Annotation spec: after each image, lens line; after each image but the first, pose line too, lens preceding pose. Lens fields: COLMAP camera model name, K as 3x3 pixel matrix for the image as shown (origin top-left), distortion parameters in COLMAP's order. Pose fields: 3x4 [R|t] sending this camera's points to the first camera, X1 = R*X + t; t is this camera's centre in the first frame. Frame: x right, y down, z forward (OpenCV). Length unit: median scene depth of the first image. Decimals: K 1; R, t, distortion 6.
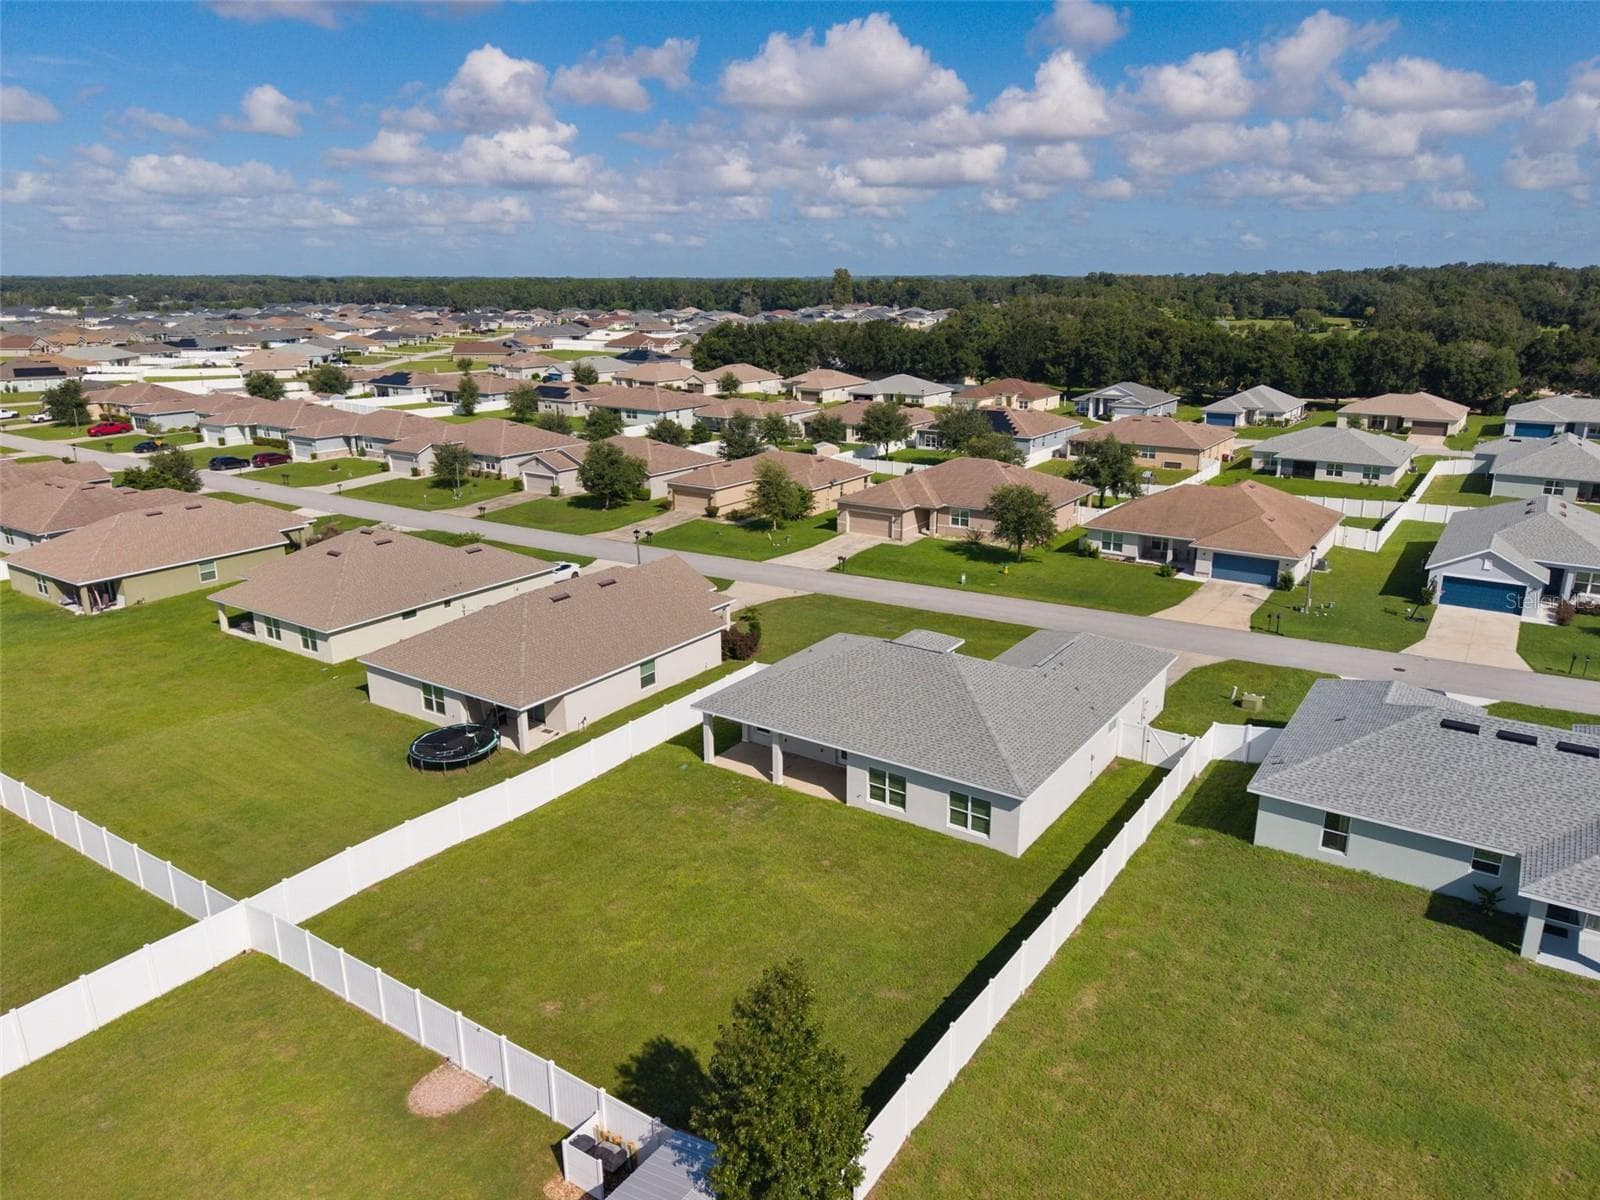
lens RADIAL K [[1075.5, 0, 791.0], [0, 1075.5, 609.2], [0, 0, 1]] dist [0.021780, -0.033730]
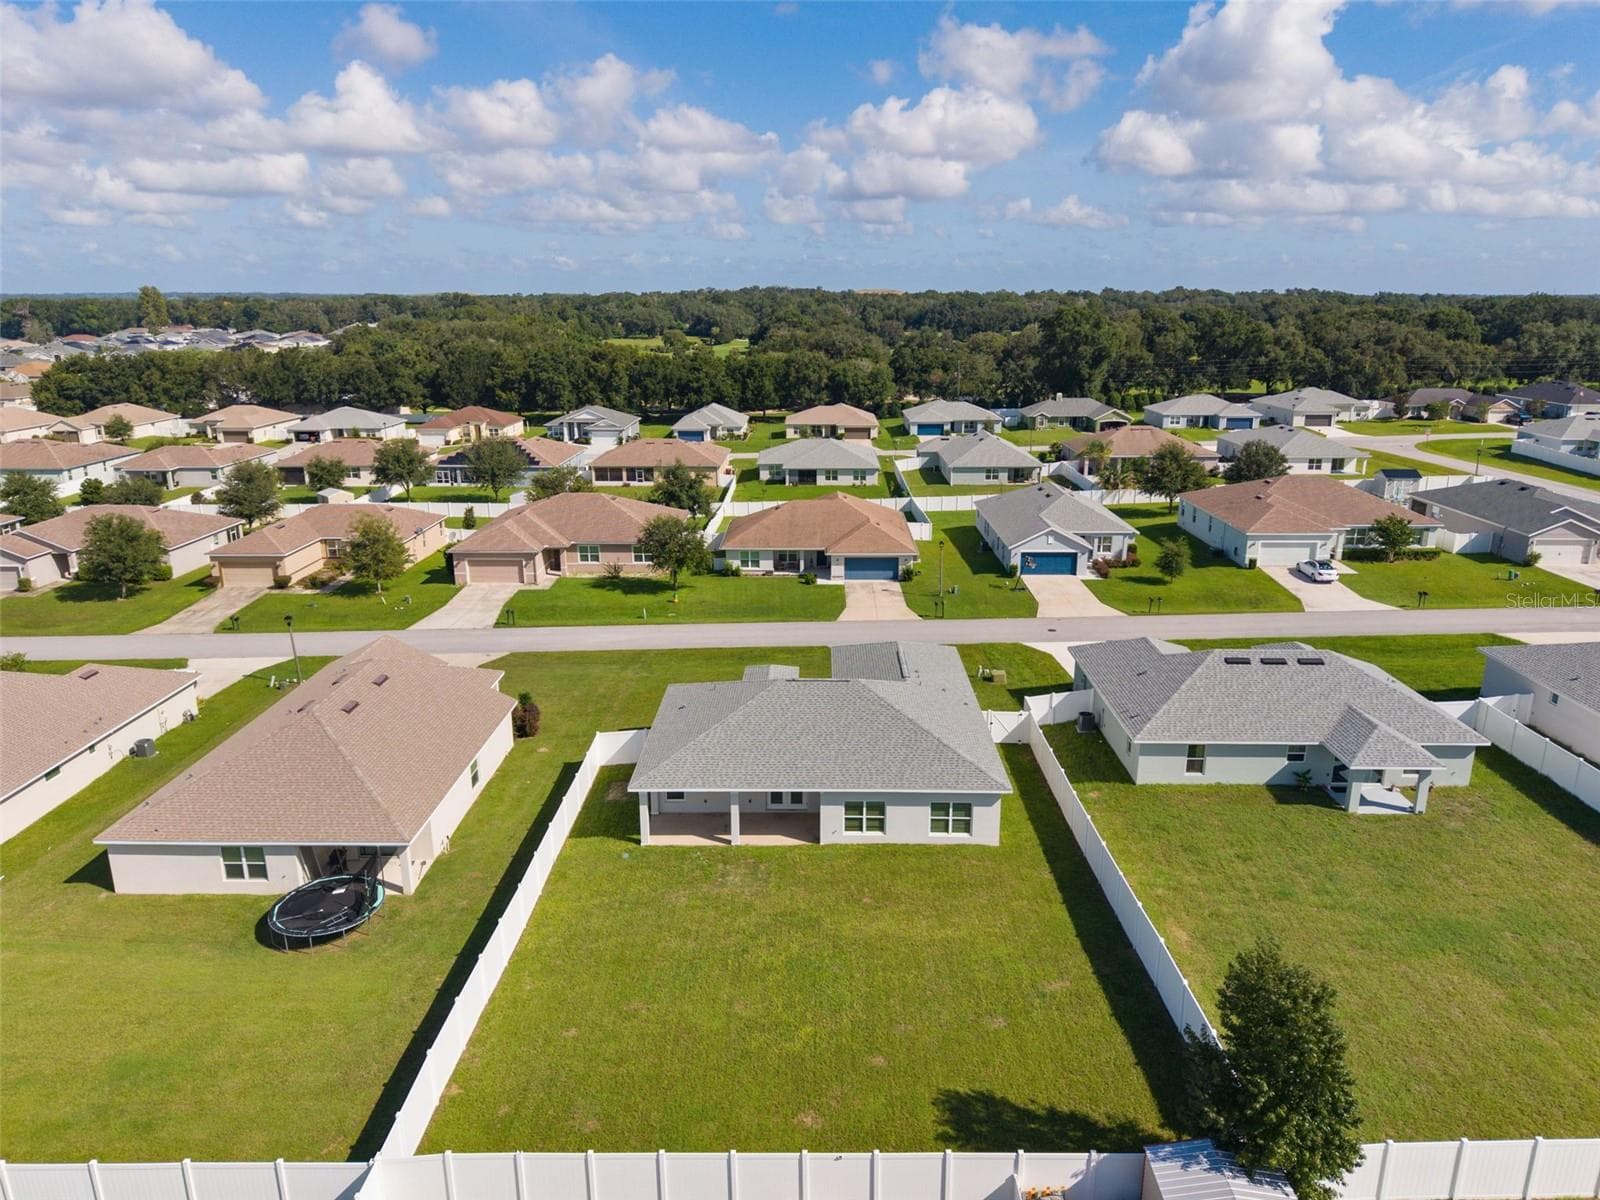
lens RADIAL K [[1075.5, 0, 807.1], [0, 1075.5, 614.8], [0, 0, 1]] dist [0.021780, -0.033730]
pose [[0.829146, -0.152739, 0.537762, -0.165156], [0.158762, 0.986680, 0.035458, -0.024988], [-0.536015, 0.055977, 0.842351, 0.045381]]
